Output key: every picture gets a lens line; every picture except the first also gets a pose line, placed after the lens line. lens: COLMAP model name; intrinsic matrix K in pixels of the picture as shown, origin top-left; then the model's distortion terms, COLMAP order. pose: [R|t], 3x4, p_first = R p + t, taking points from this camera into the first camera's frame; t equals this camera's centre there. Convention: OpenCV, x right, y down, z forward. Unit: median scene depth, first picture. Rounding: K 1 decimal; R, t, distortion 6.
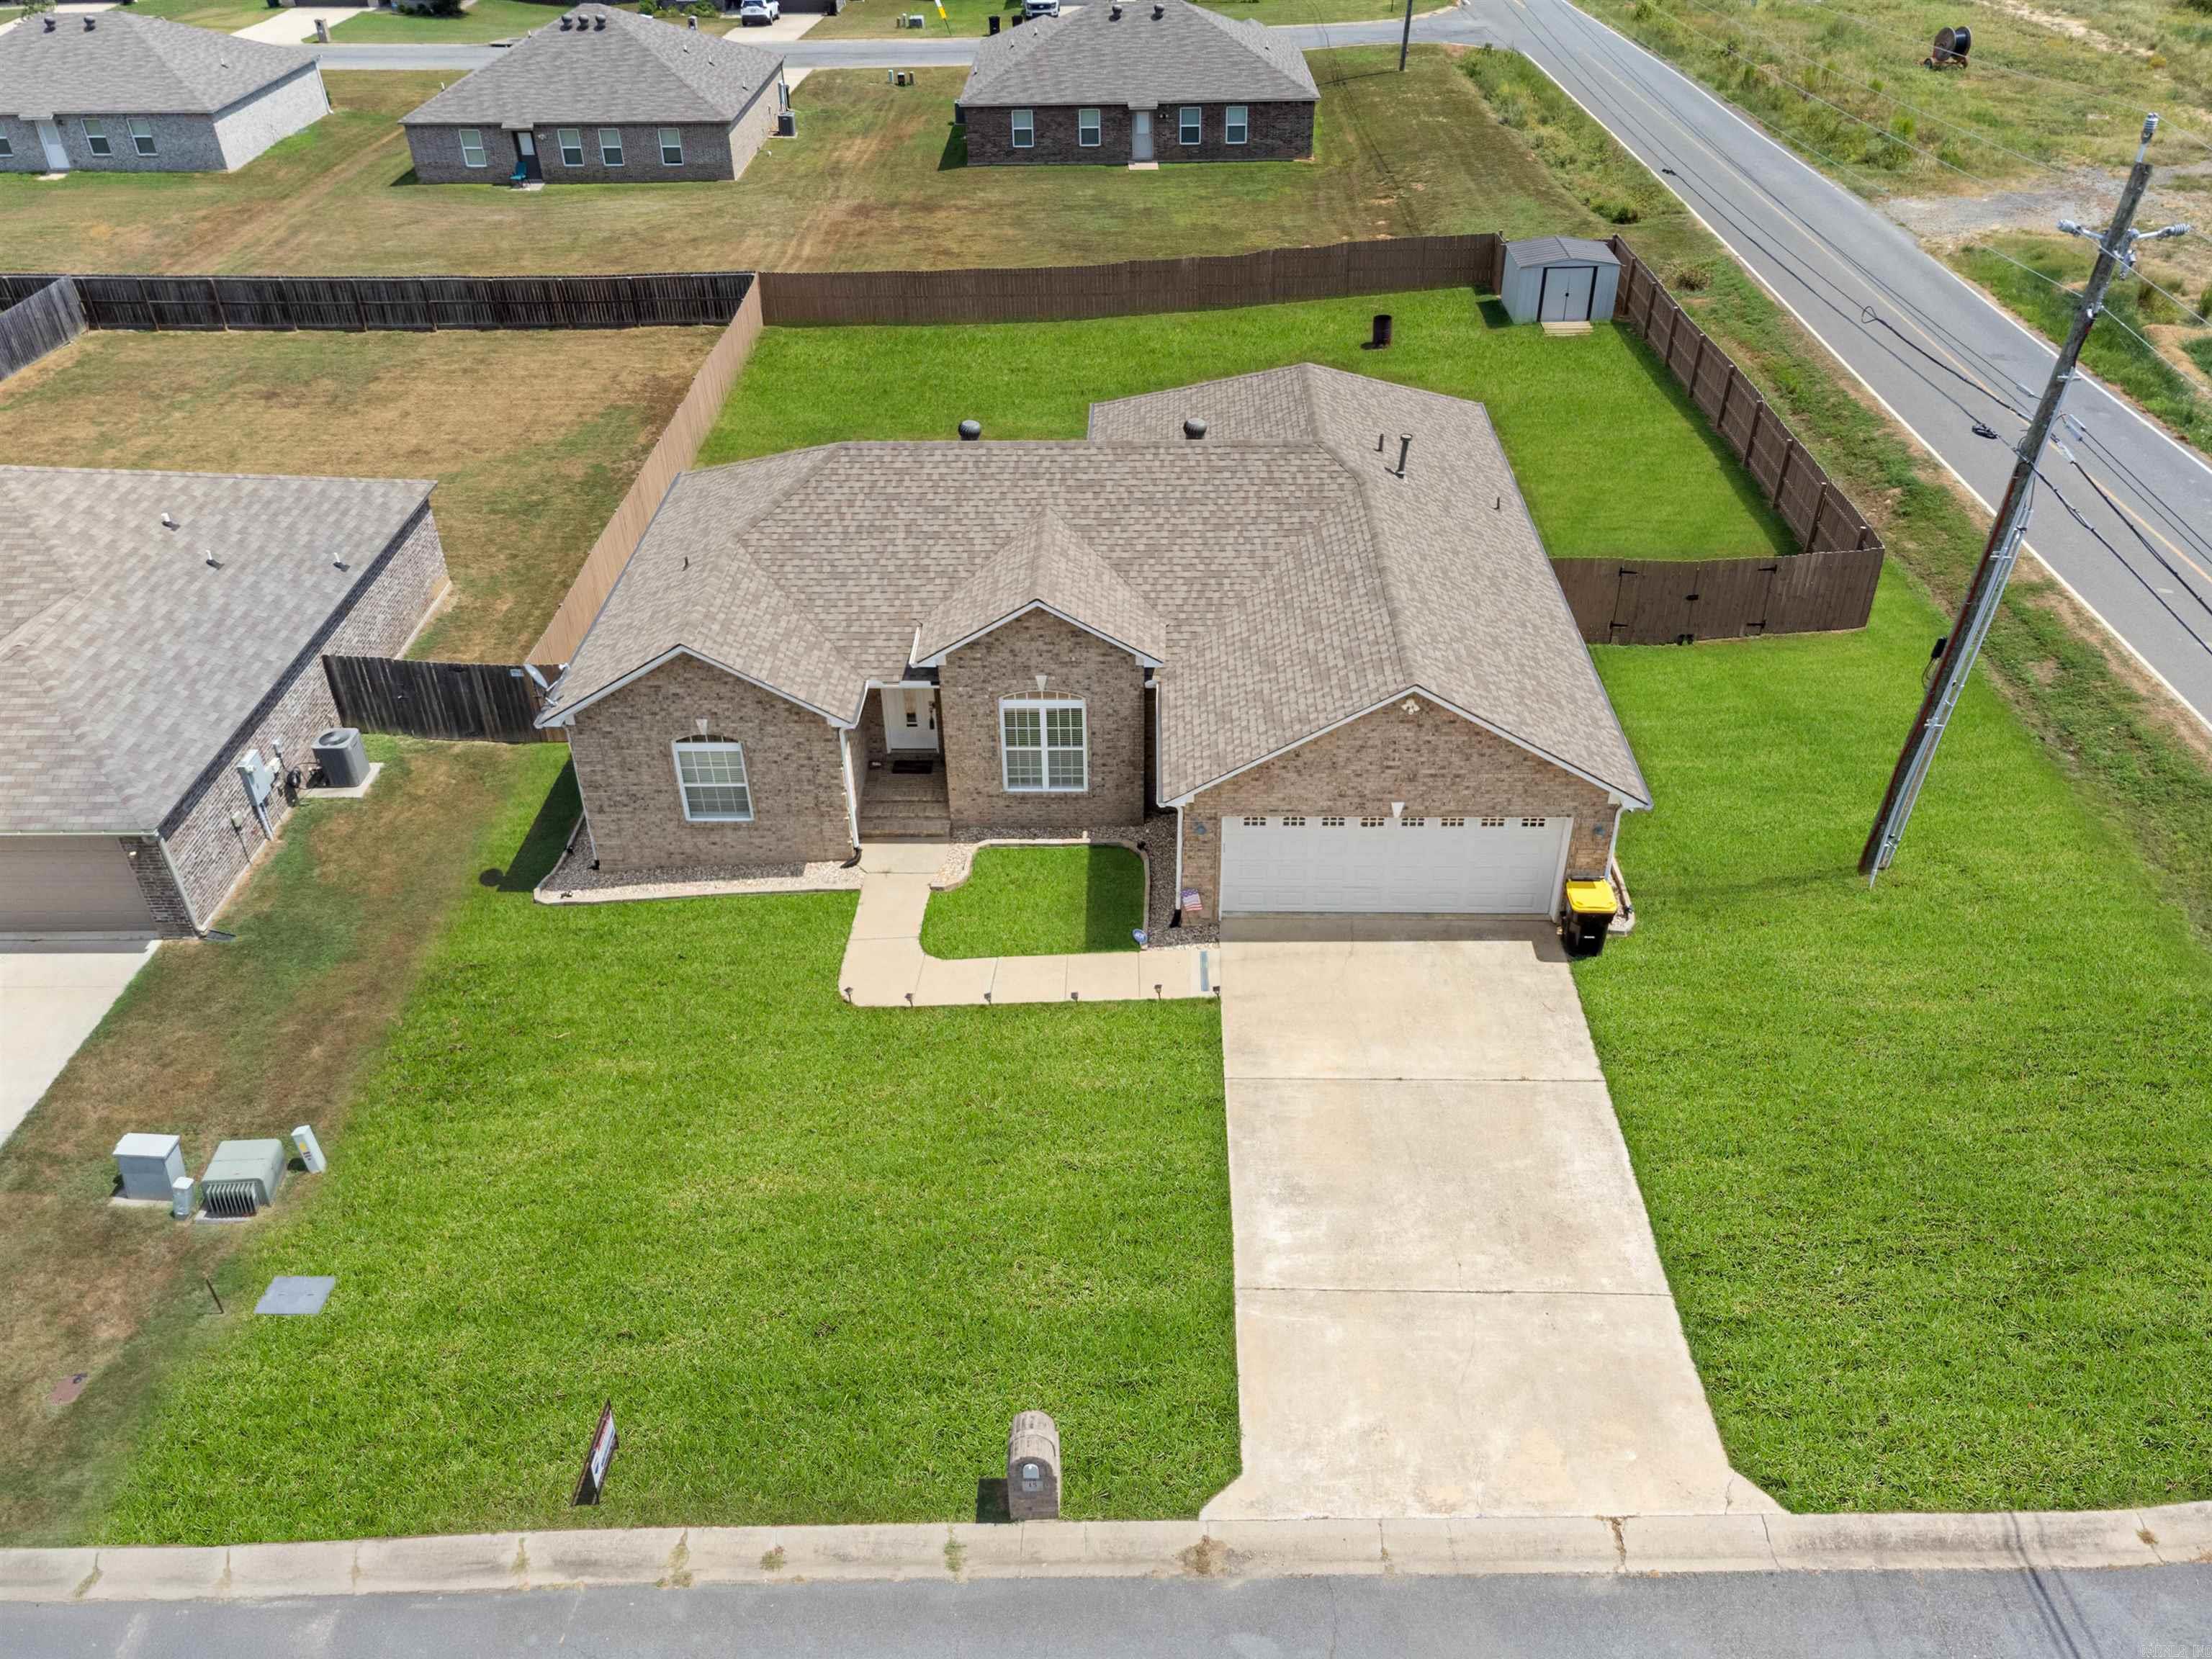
lens RADIAL K [[1605.7, 0, 1105.8], [0, 1605.7, 900.1], [0, 0, 1]] dist [0.003983, 0.016274]
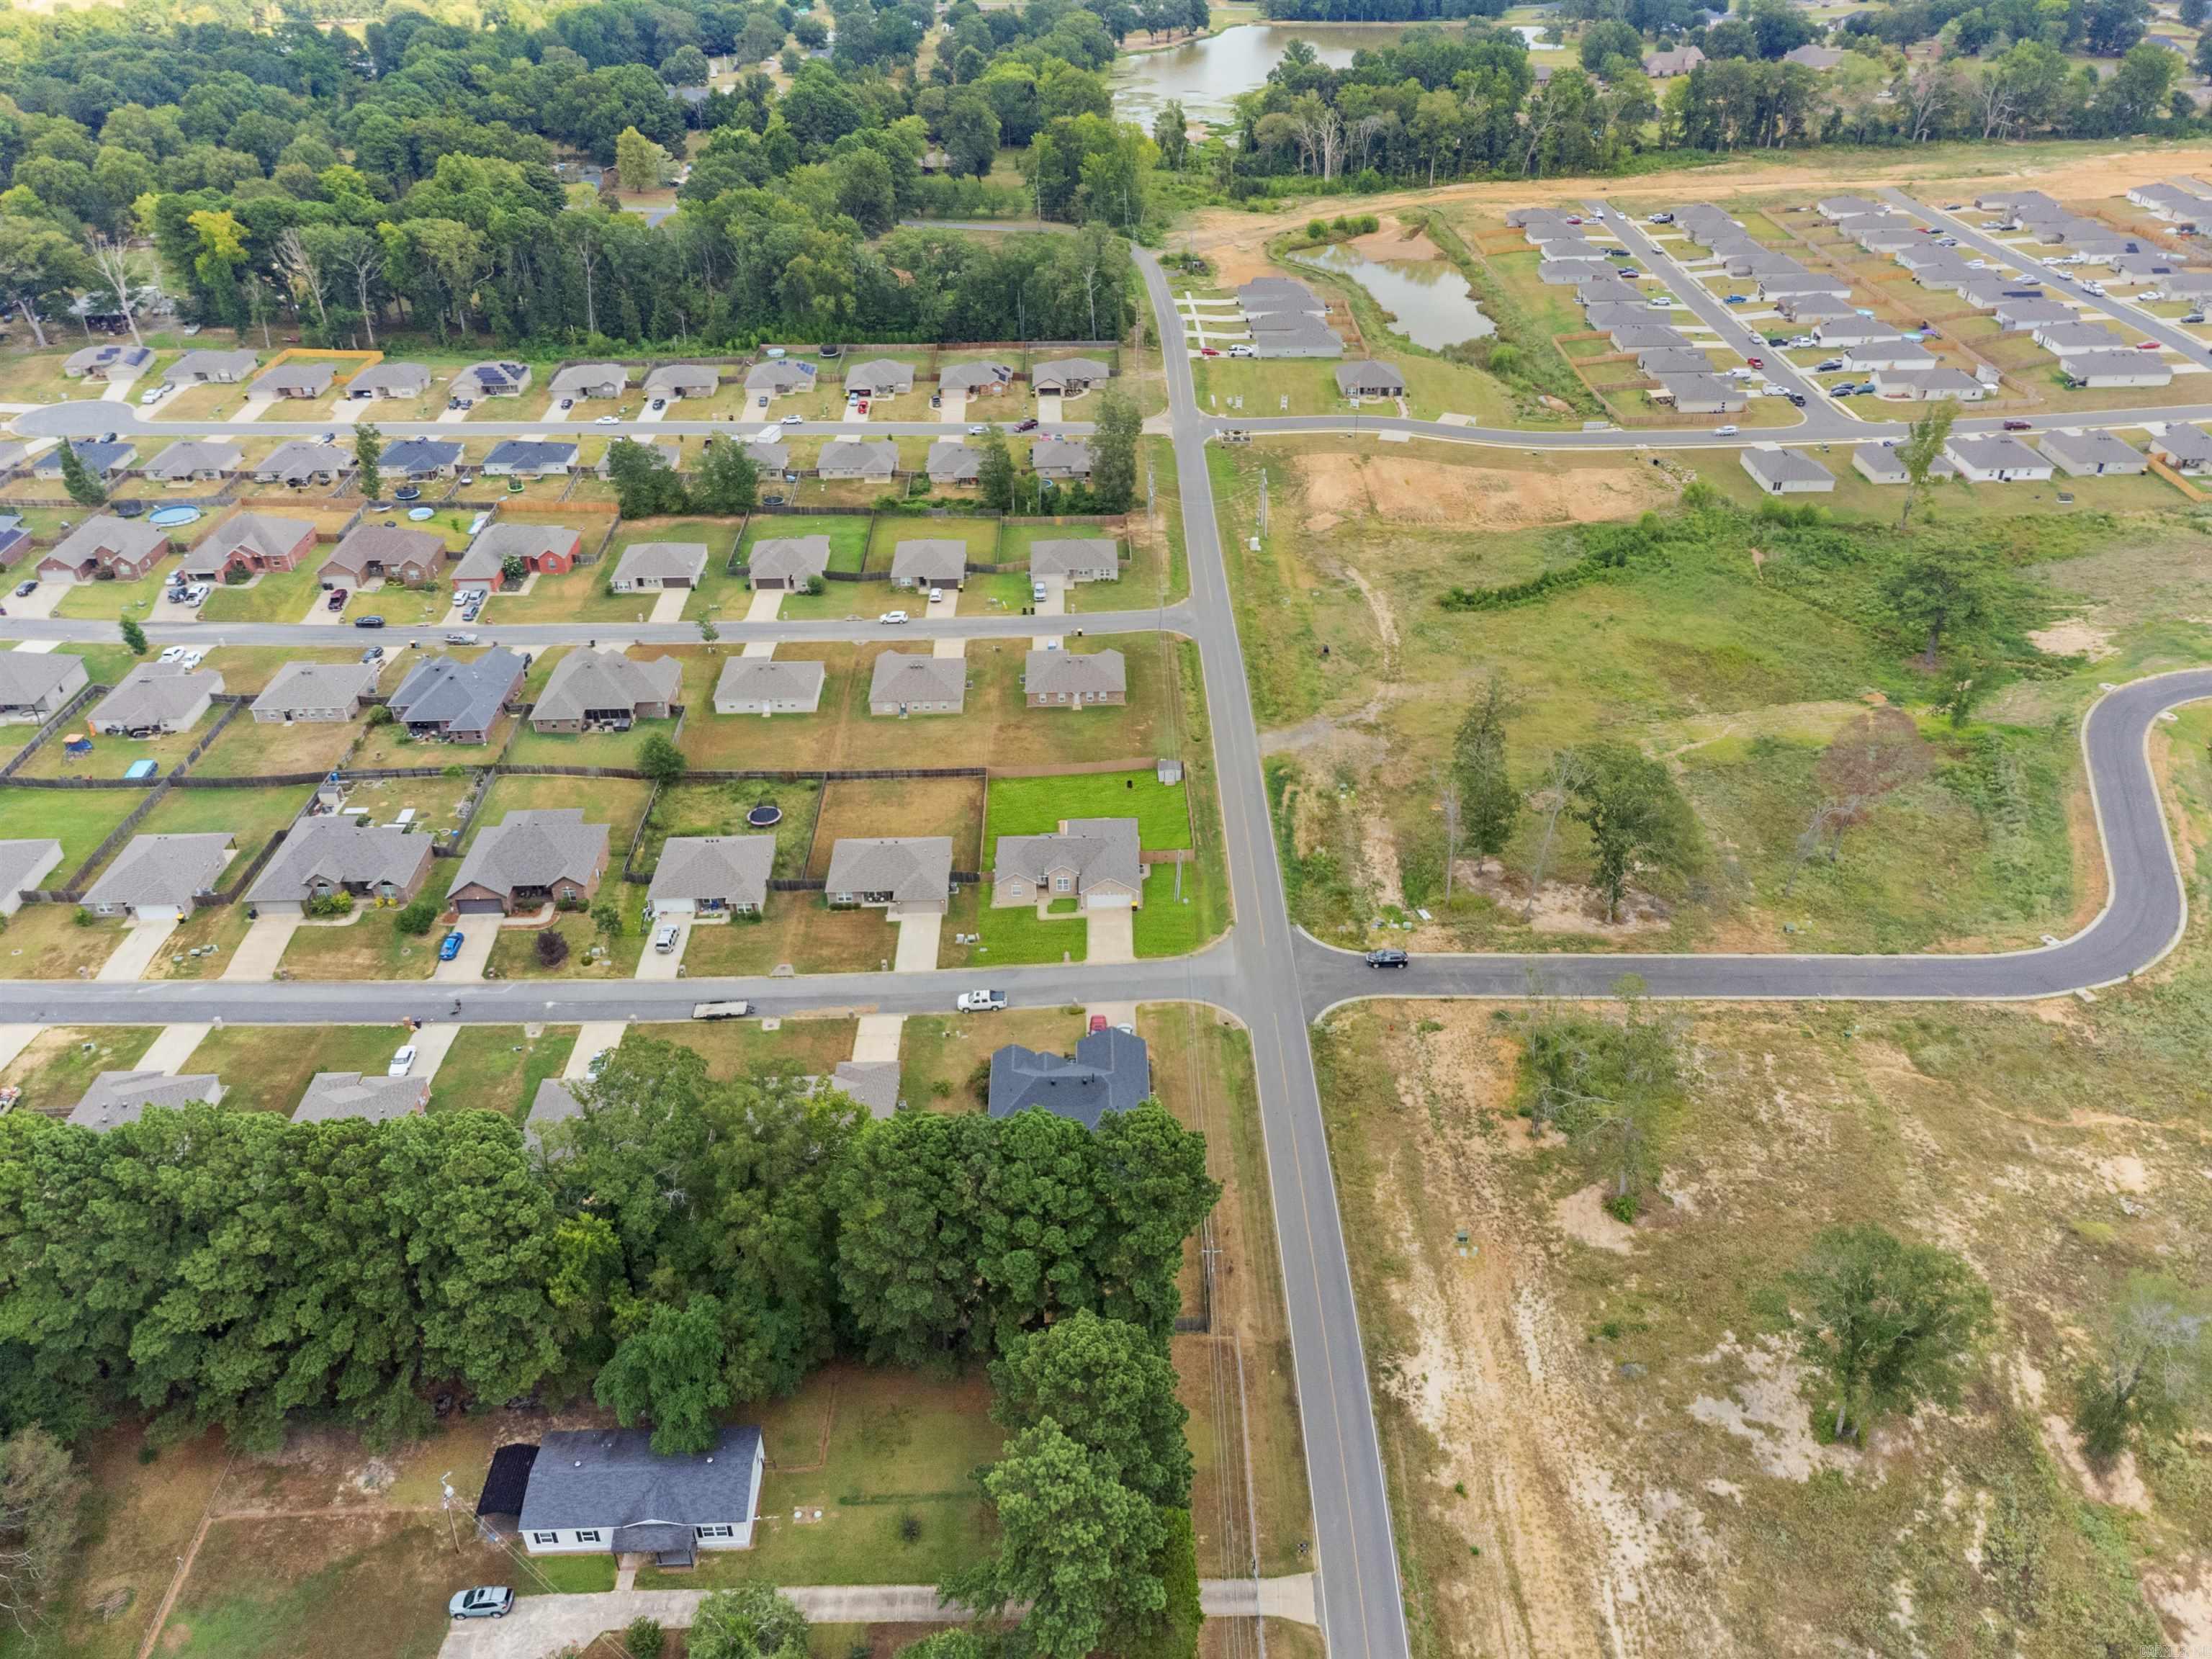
lens RADIAL K [[1605.7, 0, 1105.8], [0, 1605.7, 900.1], [0, 0, 1]] dist [0.003983, 0.016274]
pose [[0.999414, -0.018630, 0.028723, -0.057633], [0.019645, 0.999178, -0.035470, 0.241600], [-0.028039, 0.036013, 0.998958, -6.437600]]
